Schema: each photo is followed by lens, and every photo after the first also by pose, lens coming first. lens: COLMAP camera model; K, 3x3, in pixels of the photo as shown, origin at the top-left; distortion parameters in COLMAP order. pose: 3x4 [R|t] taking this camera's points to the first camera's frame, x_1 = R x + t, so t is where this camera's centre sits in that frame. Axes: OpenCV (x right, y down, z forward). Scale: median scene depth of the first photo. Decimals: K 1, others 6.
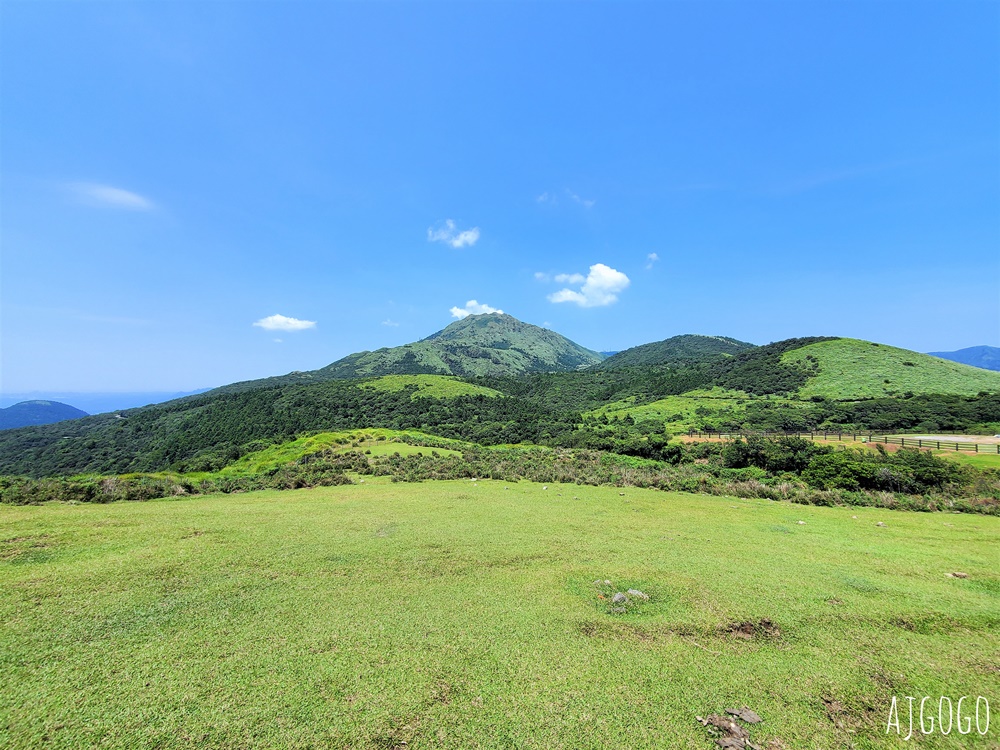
lens RADIAL K [[399.7, 0, 505.1], [0, 399.7, 370.9], [0, 0, 1]] dist [-0.003630, -0.000715]
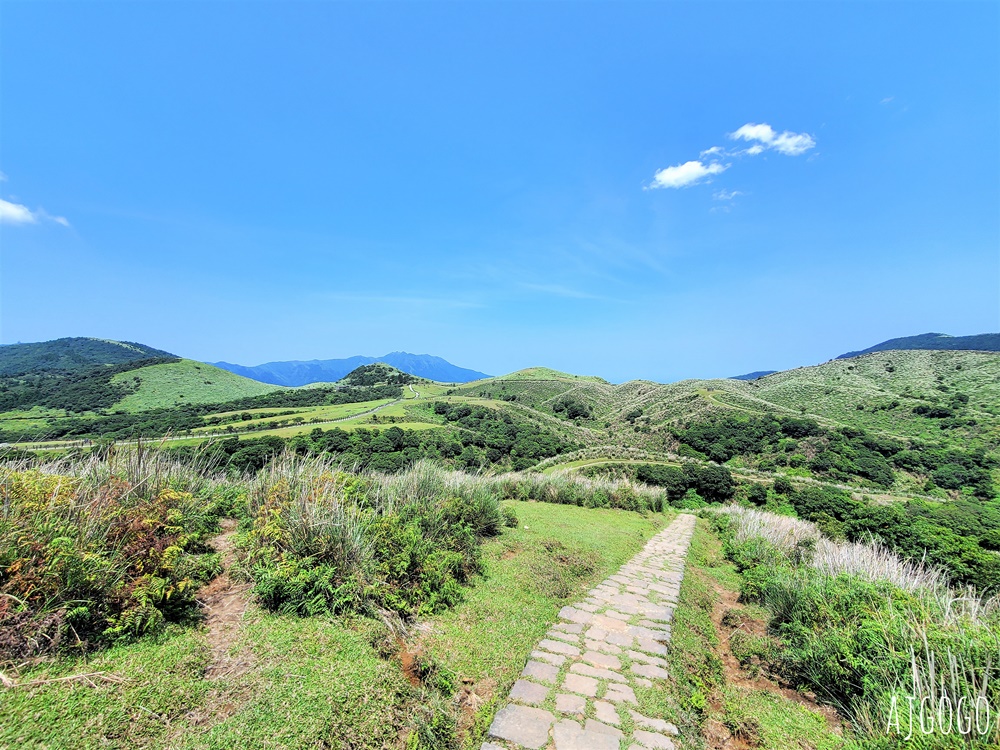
lens RADIAL K [[399.7, 0, 498.3], [0, 399.7, 371.8], [0, 0, 1]] dist [-0.003630, -0.000715]
pose [[0.392965, -0.006031, 0.919534, 0.047075], [0.002801, 0.999982, 0.005361, -0.063864], [-0.919549, 0.000468, 0.392974, -0.622286]]
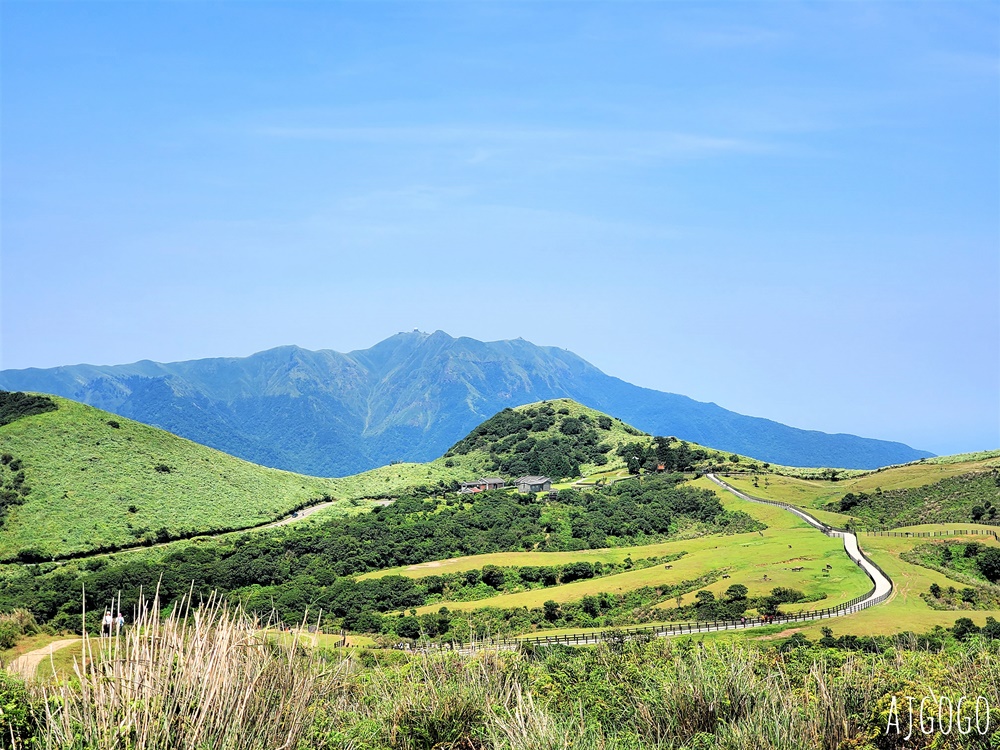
lens RADIAL K [[1485.8, 0, 500.1], [0, 1485.8, 374.6], [0, 0, 1]] dist [0.063870, 0.000000]
pose [[0.530276, 0.006910, 0.847797, -0.448895], [0.002453, 0.999950, -0.009685, -0.123655], [-0.847821, 0.007215, 0.530233, -0.451426]]
